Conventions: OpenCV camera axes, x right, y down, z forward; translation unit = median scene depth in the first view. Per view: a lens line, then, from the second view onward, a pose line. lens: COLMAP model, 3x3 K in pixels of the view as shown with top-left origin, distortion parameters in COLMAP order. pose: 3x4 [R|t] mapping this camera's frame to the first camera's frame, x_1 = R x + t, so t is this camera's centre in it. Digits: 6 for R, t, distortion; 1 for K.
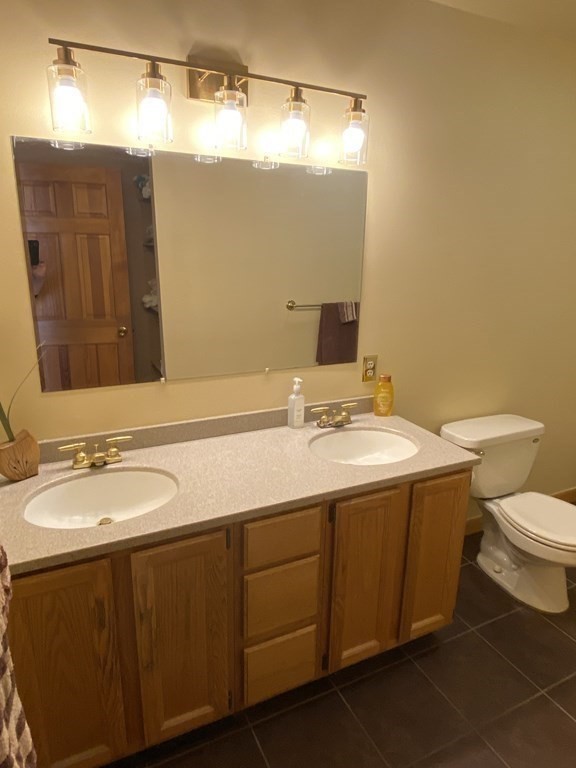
lens RADIAL K [[492.5, 0, 288.0], [0, 492.5, 384.0], [0, 0, 1]] dist [0.127251, -0.103822]
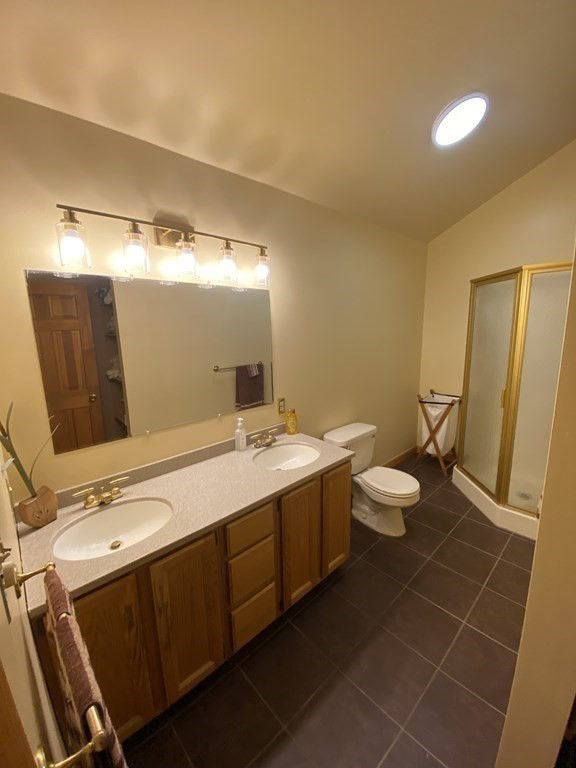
lens RADIAL K [[316.3, 0, 288.0], [0, 316.3, 384.0], [0, 0, 1]] dist [0.020694, -0.000584]
pose [[0.956271, -0.091825, 0.277694, -0.114279], [0.116067, 0.990620, -0.072120, -0.032443], [-0.268467, 0.101197, 0.957959, 0.017587]]
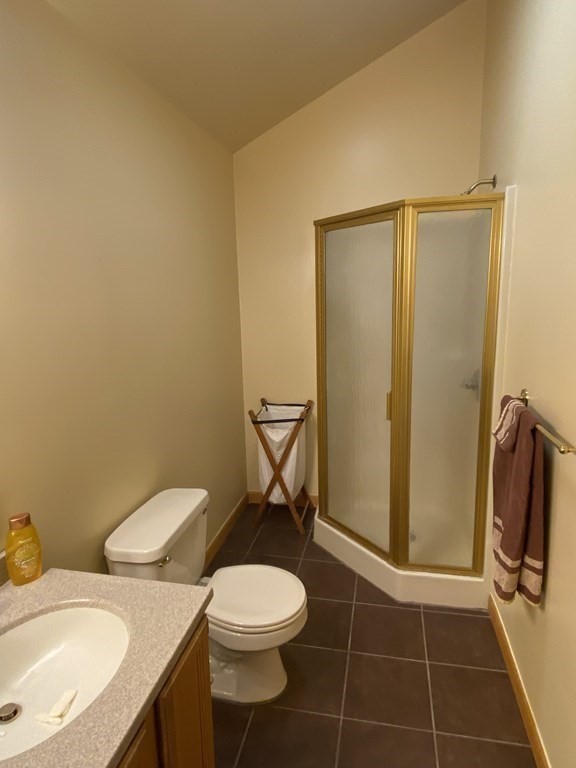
lens RADIAL K [[468.2, 0, 288.0], [0, 468.2, 384.0], [0, 0, 1]] dist [0.078331, -0.083953]
pose [[0.619772, -0.187995, 0.761932, -0.013413], [0.246316, 0.968421, 0.038584, -0.145068], [-0.745125, 0.163762, 0.646506, 0.454705]]
